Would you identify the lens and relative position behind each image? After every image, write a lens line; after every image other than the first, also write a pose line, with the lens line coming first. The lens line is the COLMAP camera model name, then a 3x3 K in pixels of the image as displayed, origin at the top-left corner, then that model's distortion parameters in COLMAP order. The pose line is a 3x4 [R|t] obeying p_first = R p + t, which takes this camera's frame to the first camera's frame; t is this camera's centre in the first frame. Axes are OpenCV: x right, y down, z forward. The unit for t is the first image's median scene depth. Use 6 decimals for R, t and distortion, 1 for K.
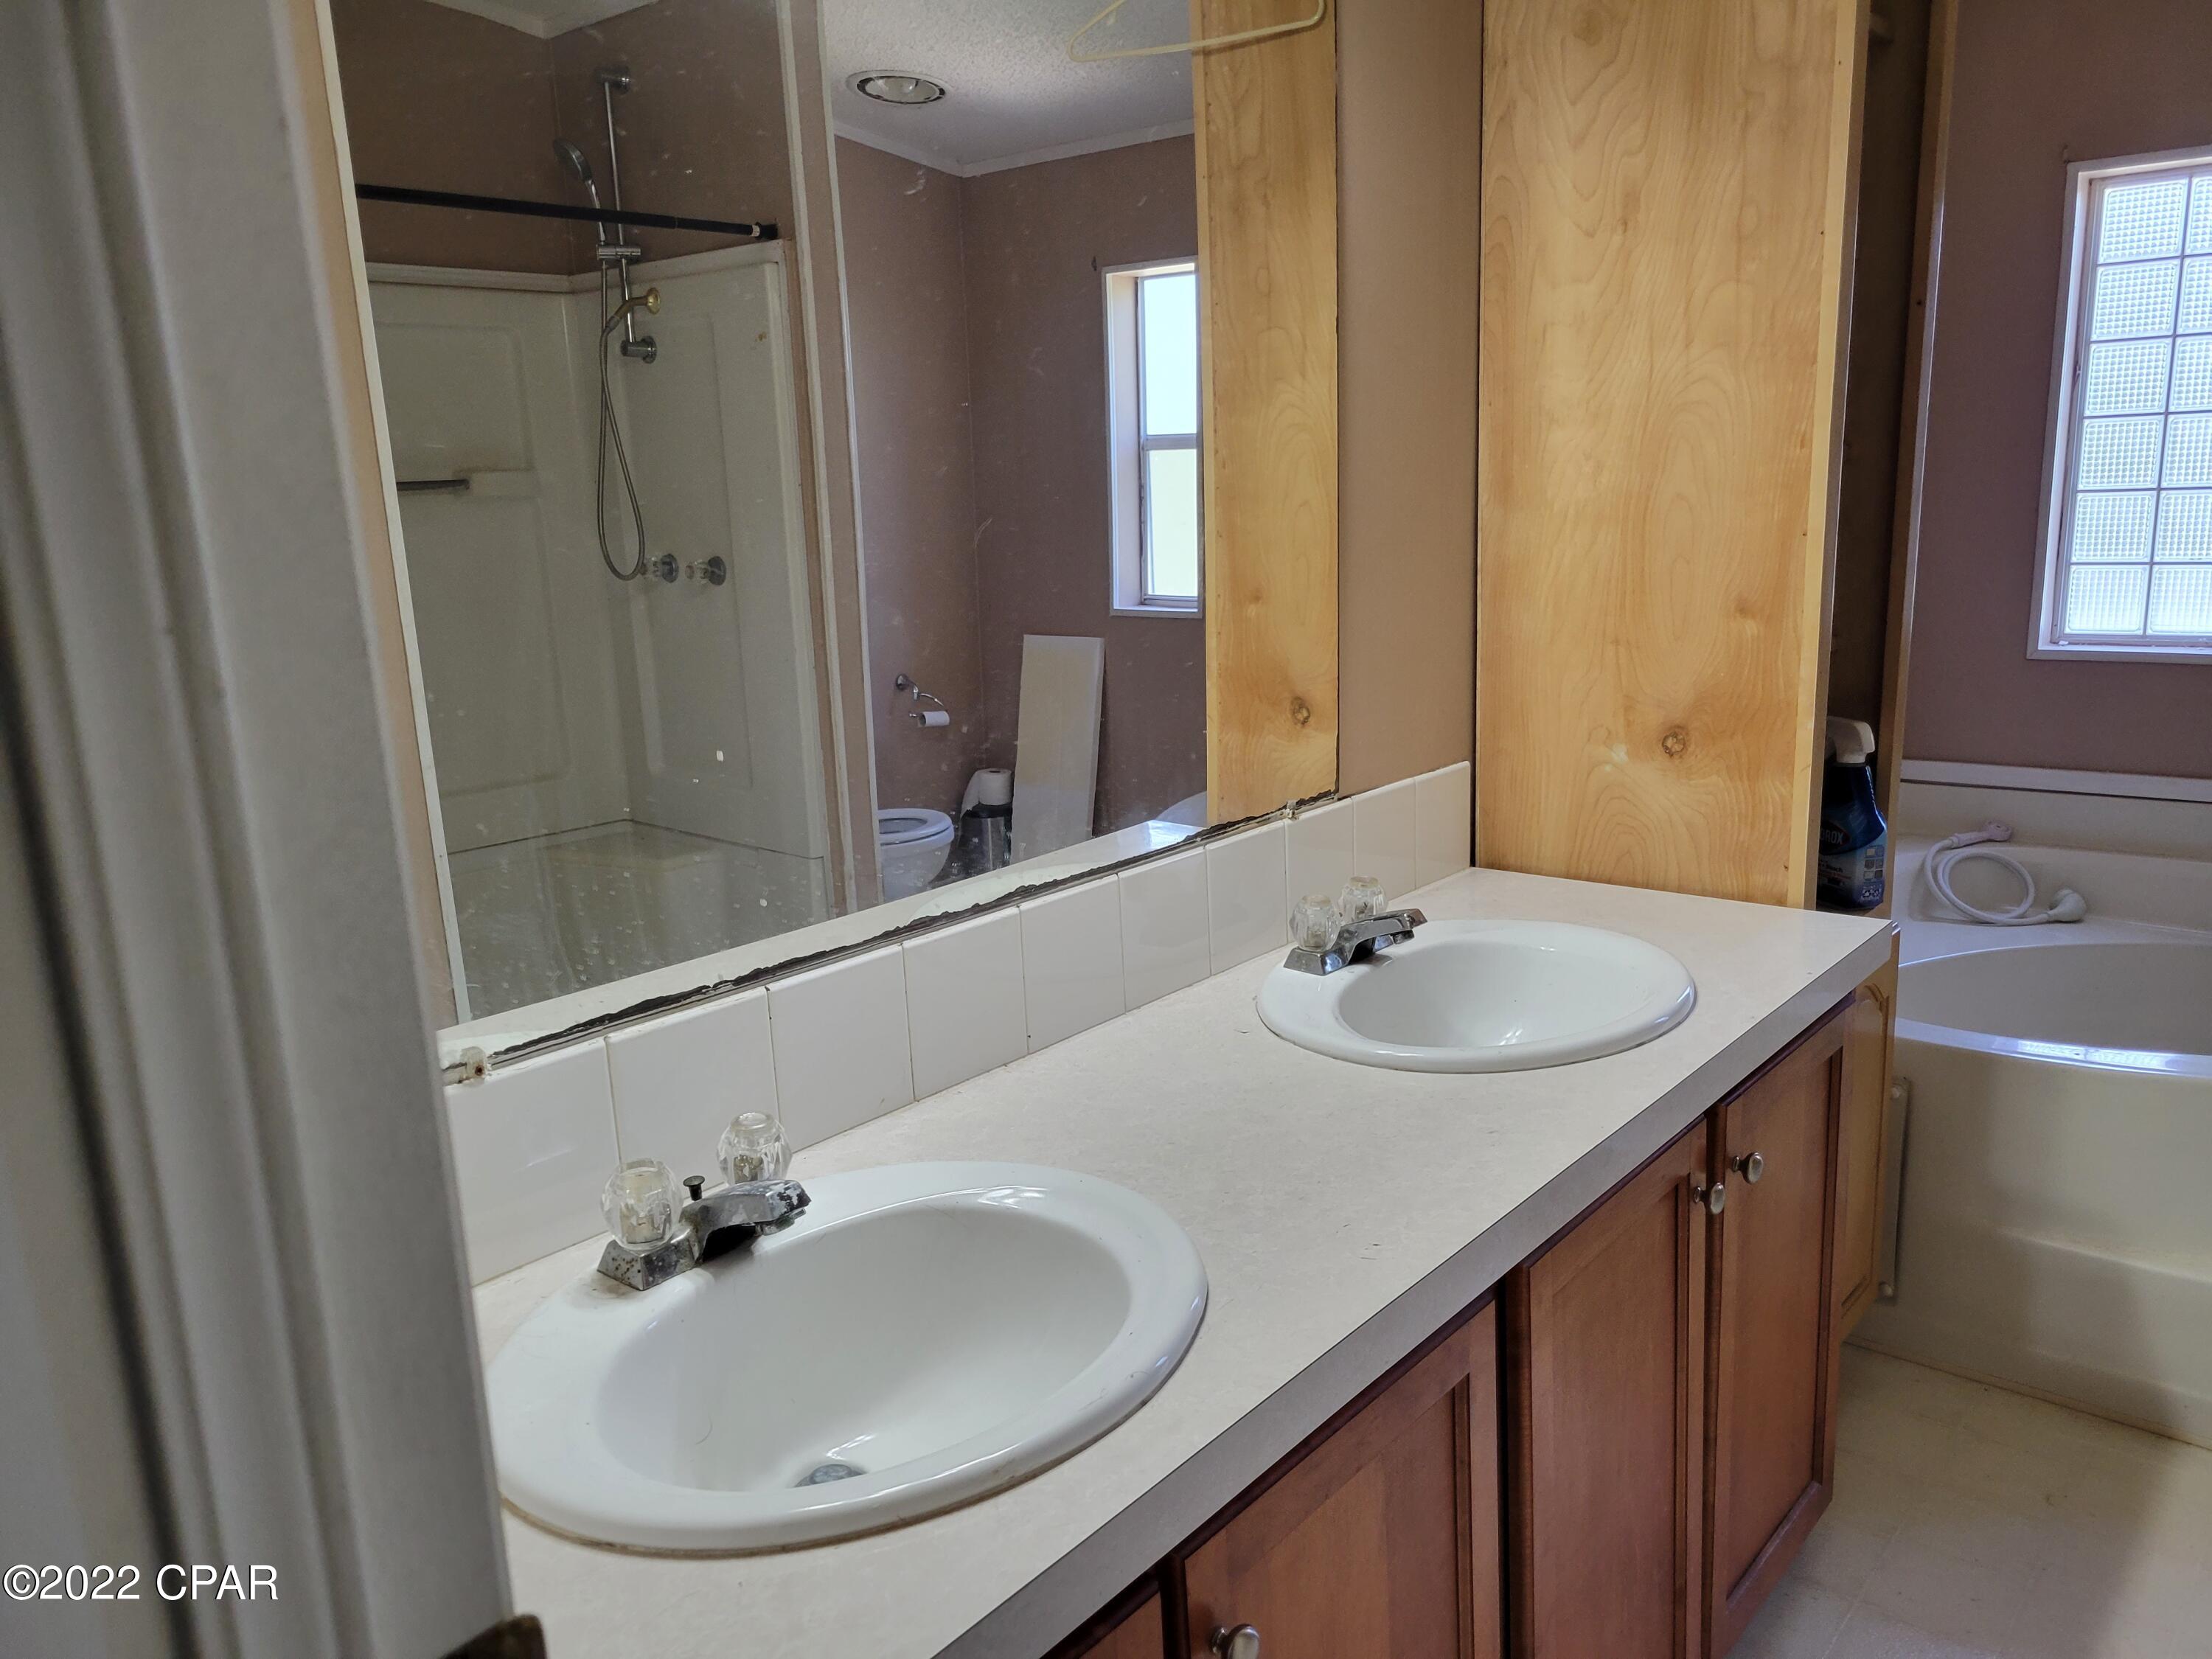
lens RADIAL K [[1656.5, 0, 1112.3], [0, 1656.5, 839.1], [0, 0, 1]] dist [0.047240, -0.030806]
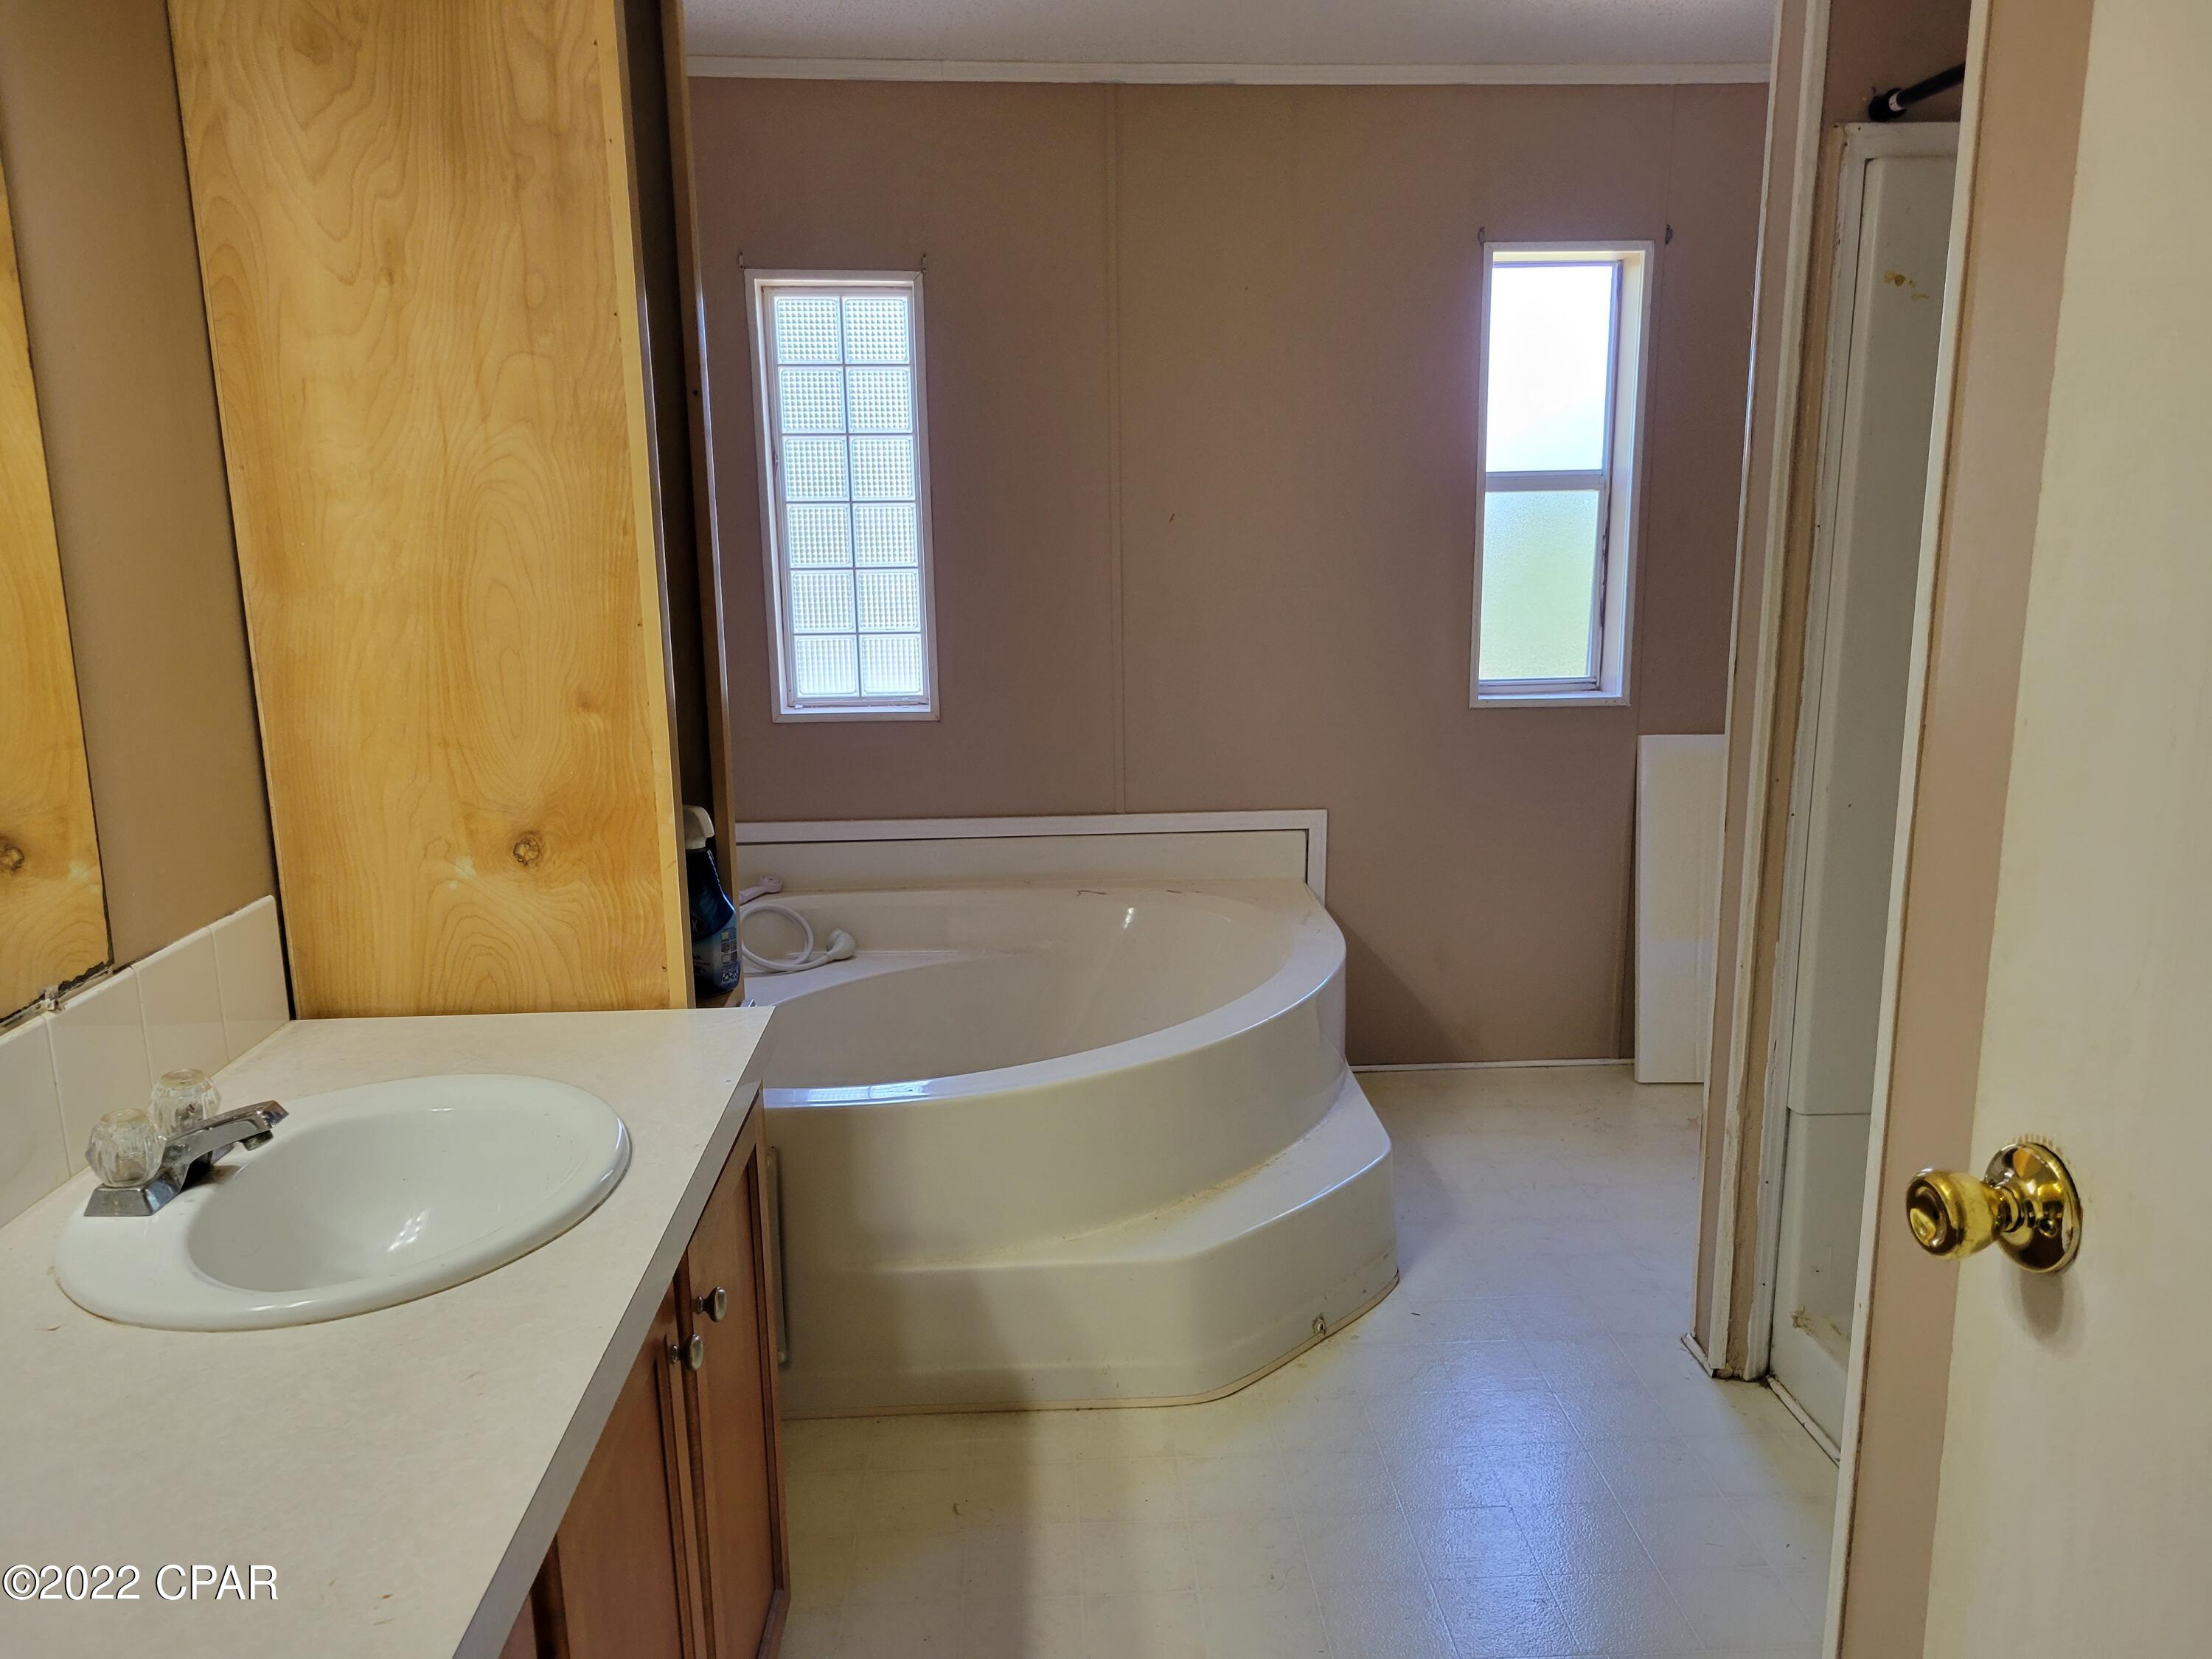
lens RADIAL K [[1656.5, 0, 1106.4], [0, 1656.5, 841.6], [0, 0, 1]] dist [0.047240, -0.030806]
pose [[0.727266, -0.109130, 0.677625, -0.048754], [0.129573, 0.991356, 0.020590, -0.039946], [-0.674014, 0.072827, 0.735120, 0.114323]]
